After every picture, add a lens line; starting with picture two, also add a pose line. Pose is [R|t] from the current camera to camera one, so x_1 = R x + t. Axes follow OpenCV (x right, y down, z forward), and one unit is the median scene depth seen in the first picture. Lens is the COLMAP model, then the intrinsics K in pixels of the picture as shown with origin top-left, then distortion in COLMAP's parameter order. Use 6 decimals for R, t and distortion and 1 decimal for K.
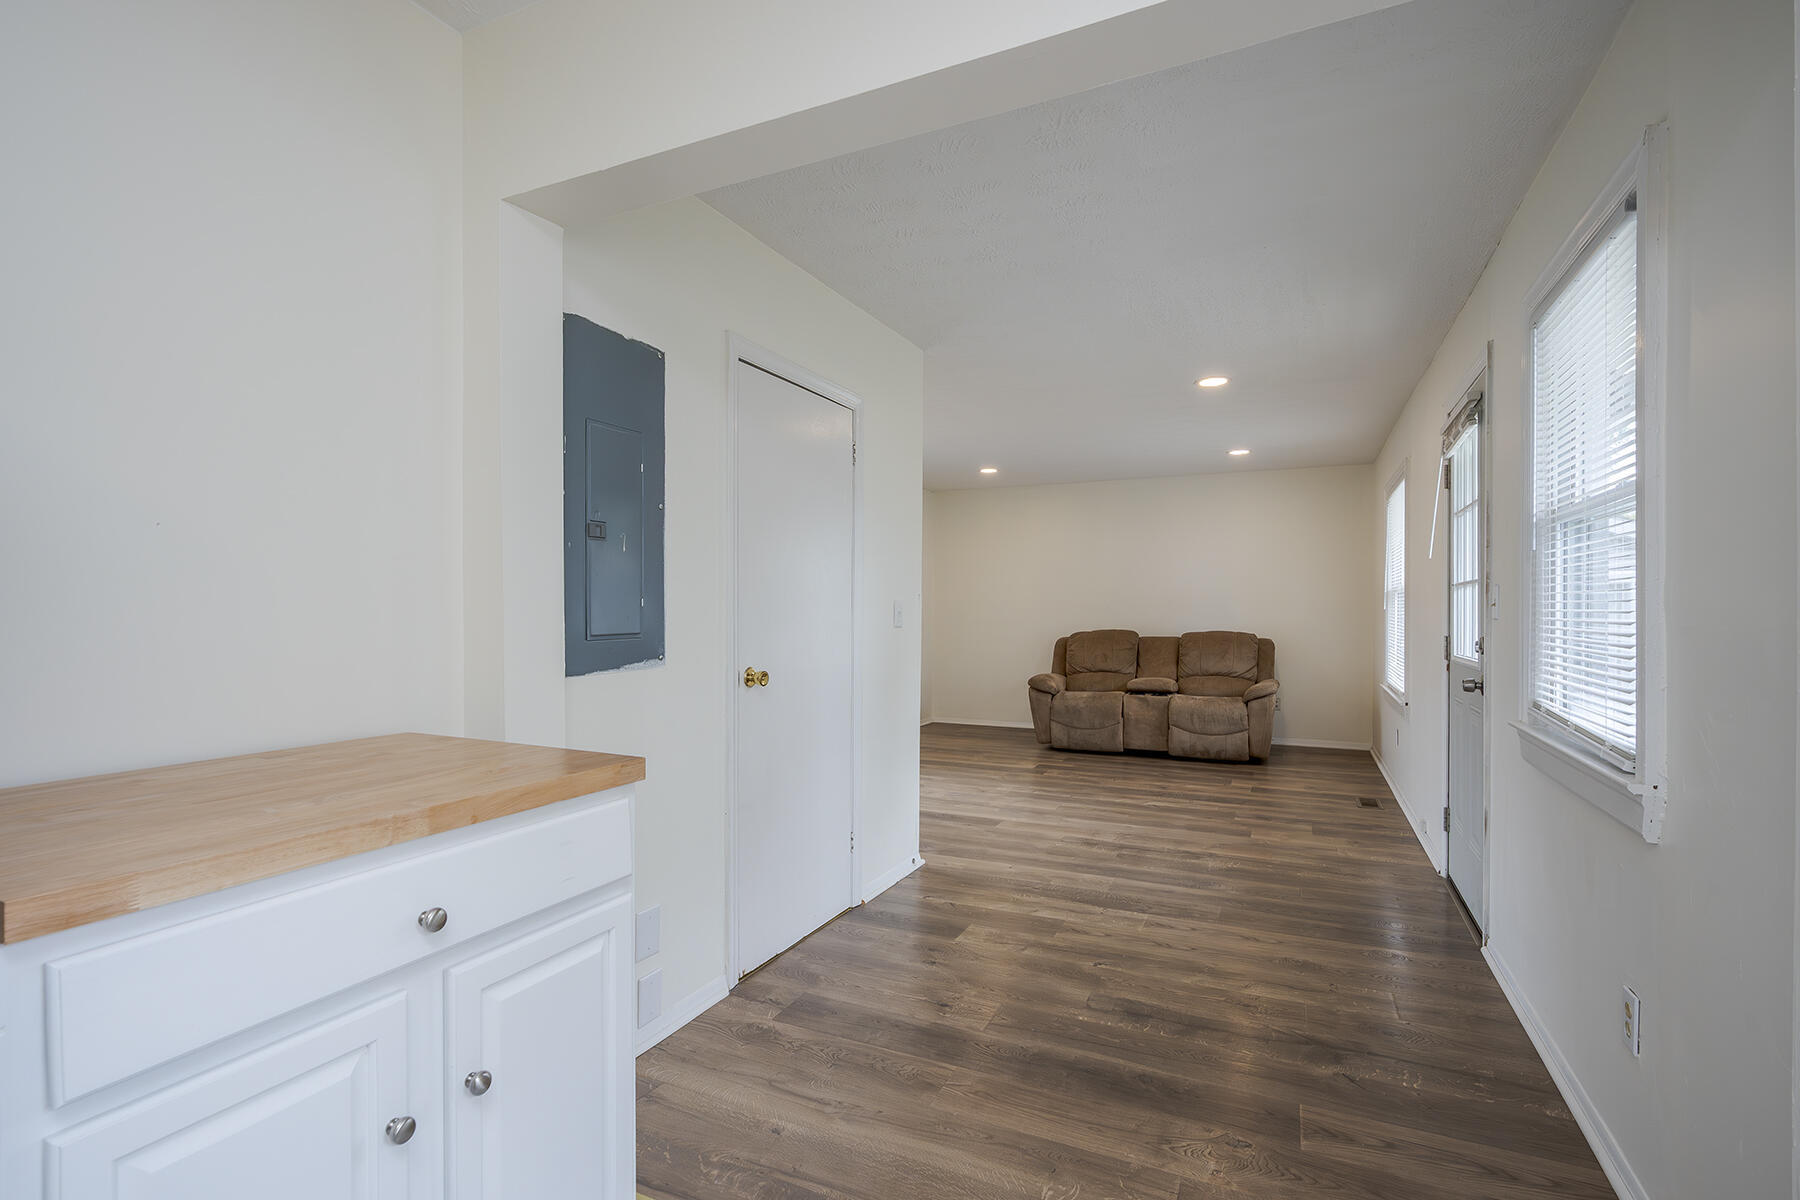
lens RADIAL K [[818.8, 0, 902.3], [0, 818.8, 611.7], [0, 0, 1]] dist [-0.005156, 0.002999]
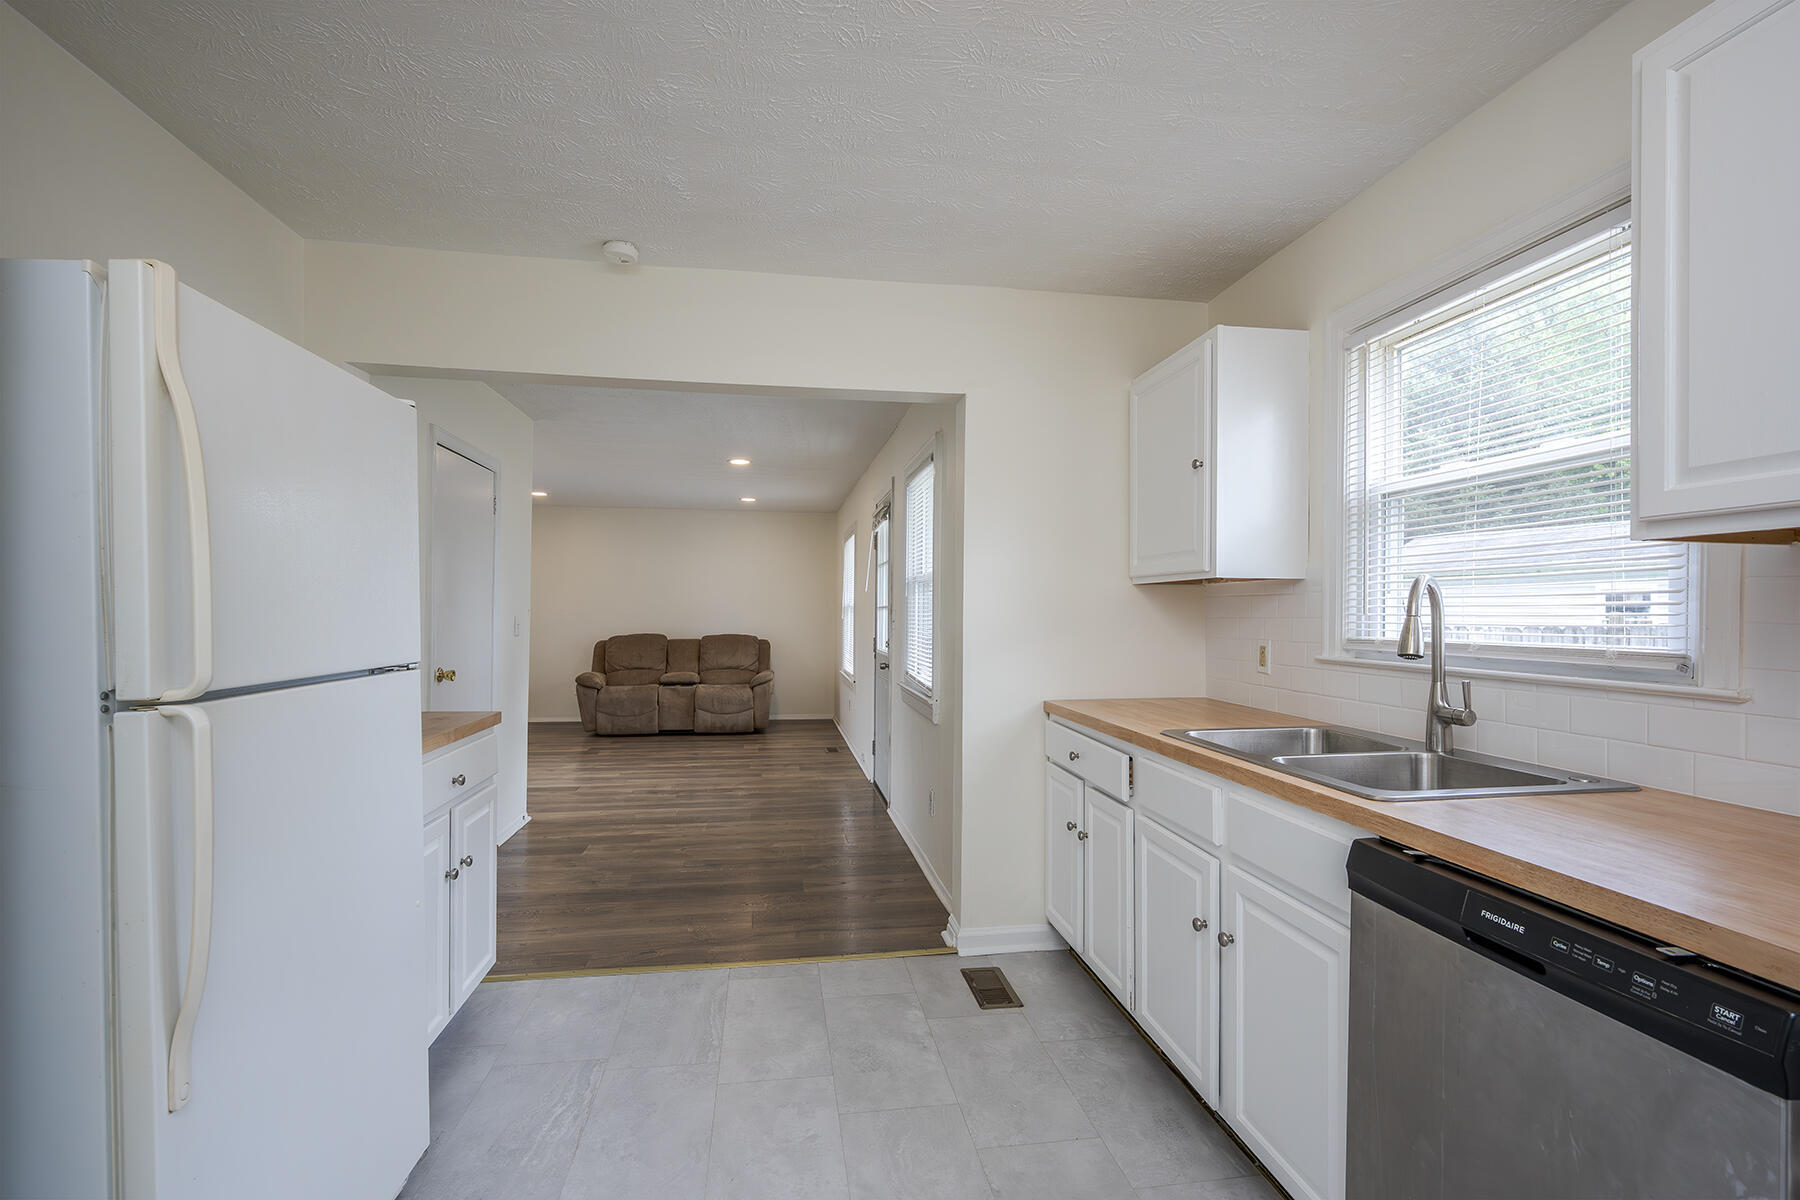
lens RADIAL K [[818.8, 0, 896.2], [0, 818.8, 612.2], [0, 0, 1]] dist [-0.005156, 0.002999]
pose [[0.826181, 0.006466, 0.563368, -0.215668], [-0.006359, 0.999977, -0.002151, -0.017361], [-0.563369, -0.001805, 0.826203, -0.366845]]
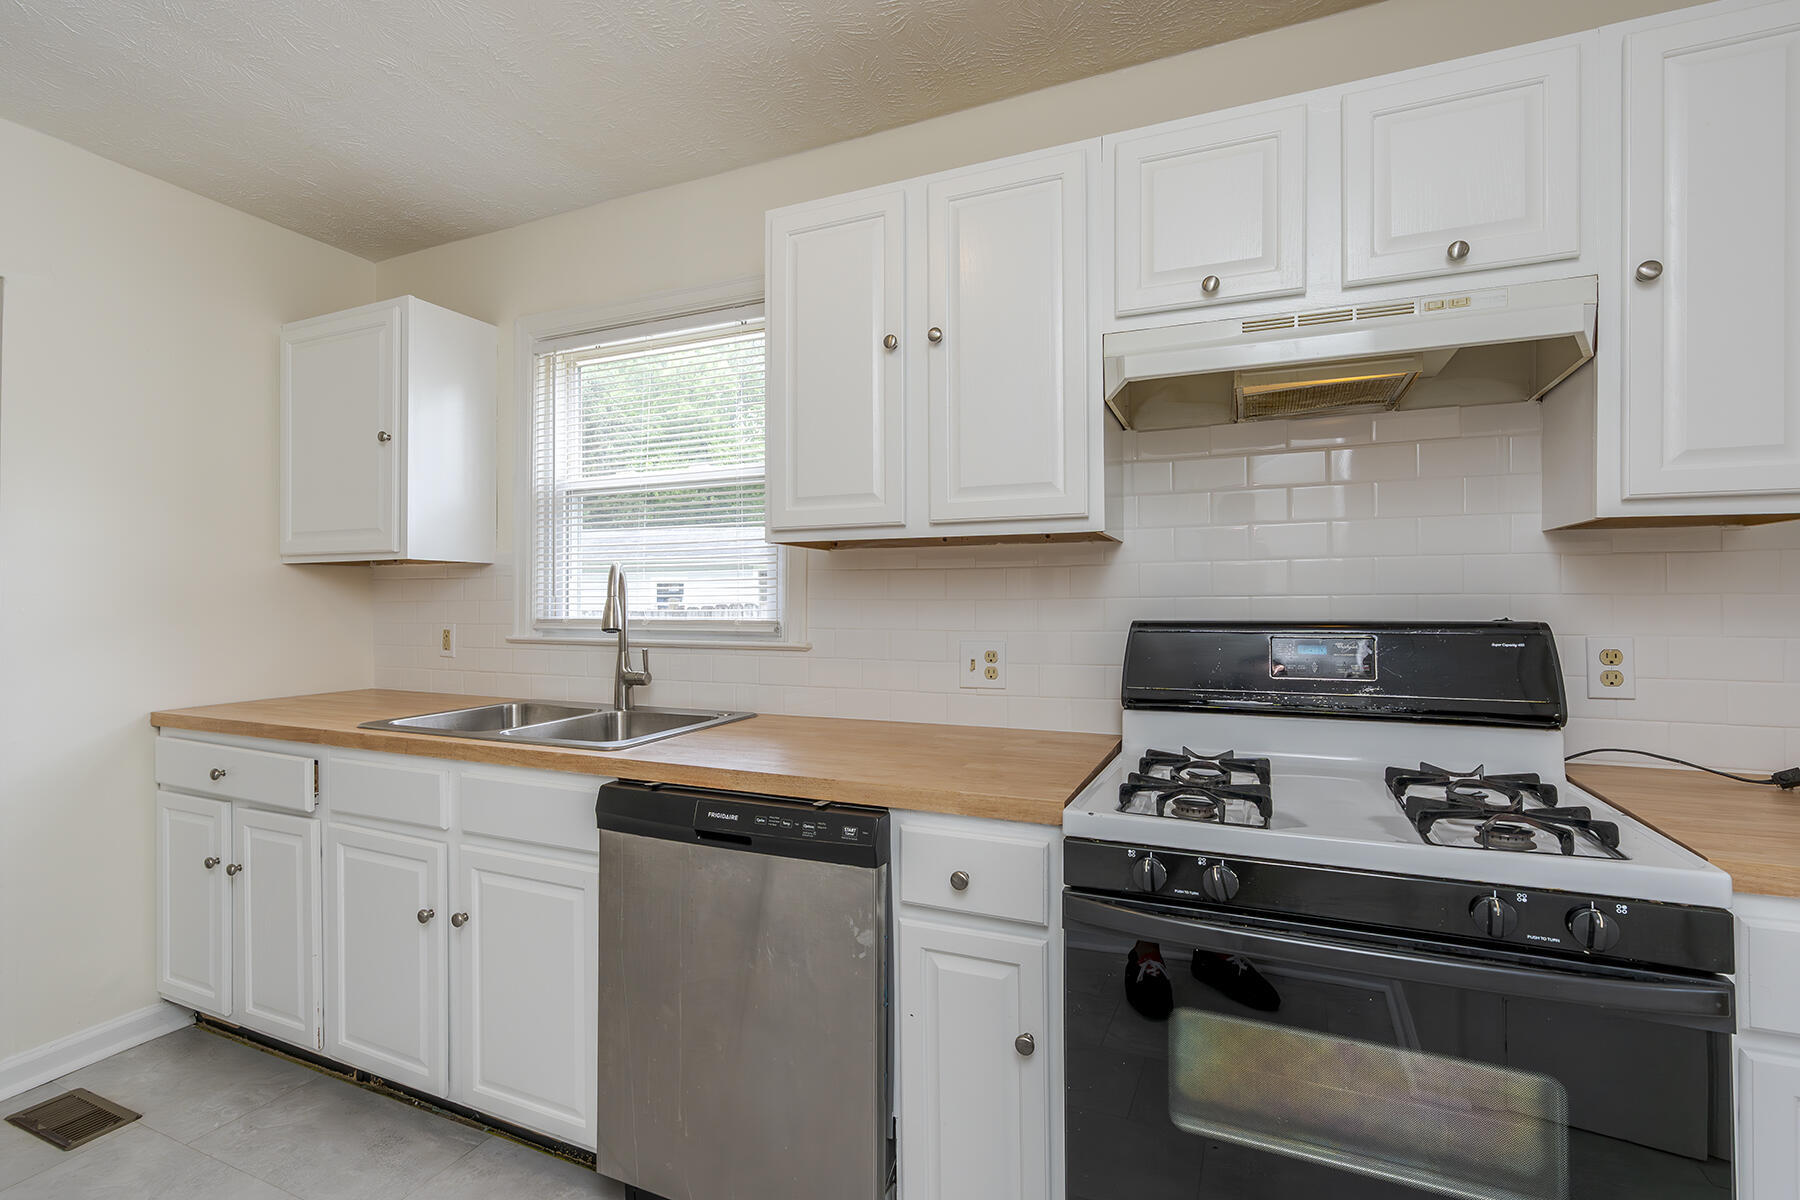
lens RADIAL K [[818.8, 0, 889.6], [0, 818.8, 602.5], [0, 0, 1]] dist [-0.005156, 0.002999]
pose [[-0.028948, 0.002082, 0.999579, -0.267731], [0.002916, 0.999994, -0.001998, -0.012592], [-0.999577, 0.002857, -0.028954, -0.322888]]
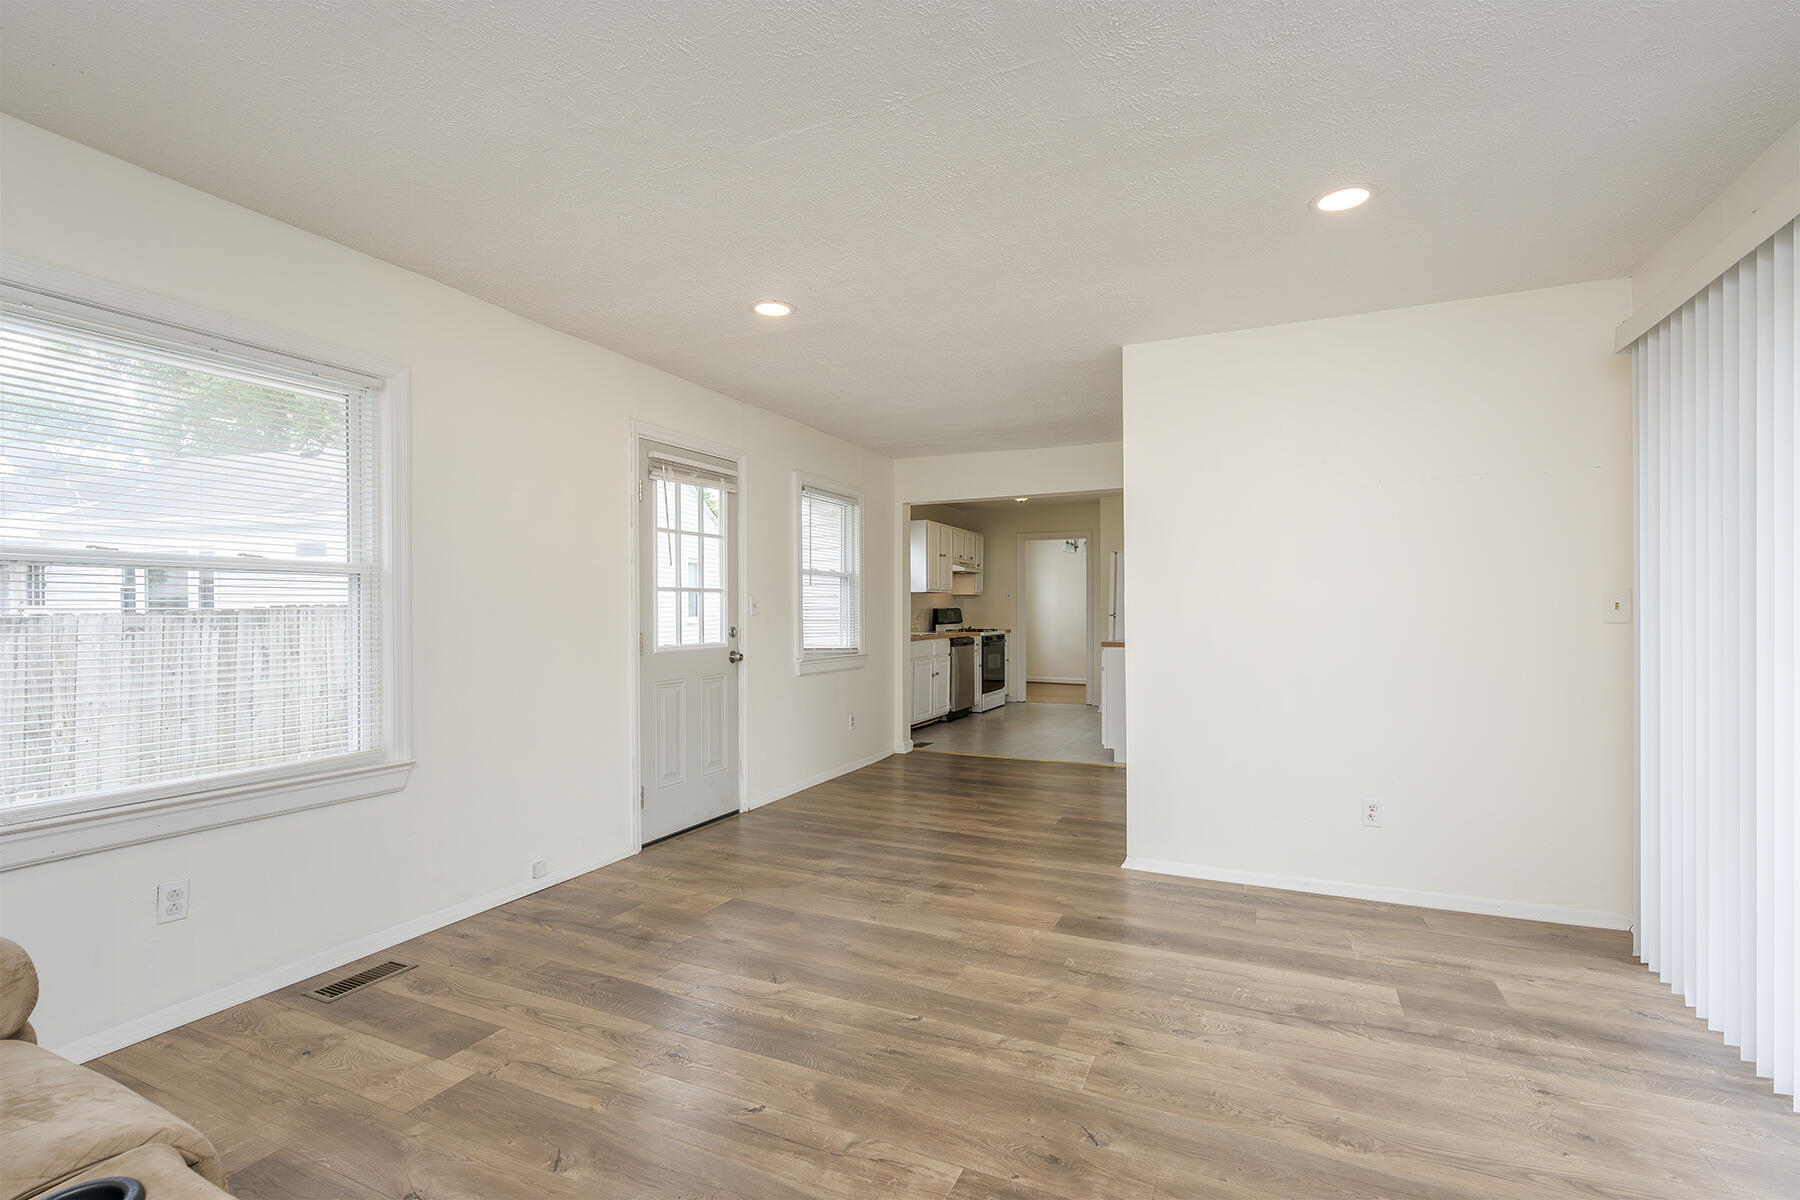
lens RADIAL K [[818.8, 0, 909.6], [0, 818.8, 596.2], [0, 0, 1]] dist [-0.005156, 0.002999]
pose [[-0.999778, 0.000604, -0.021043, 0.290623], [0.000923, 0.999885, -0.015115, -0.002687], [0.021032, -0.015131, -0.999664, 1.913729]]
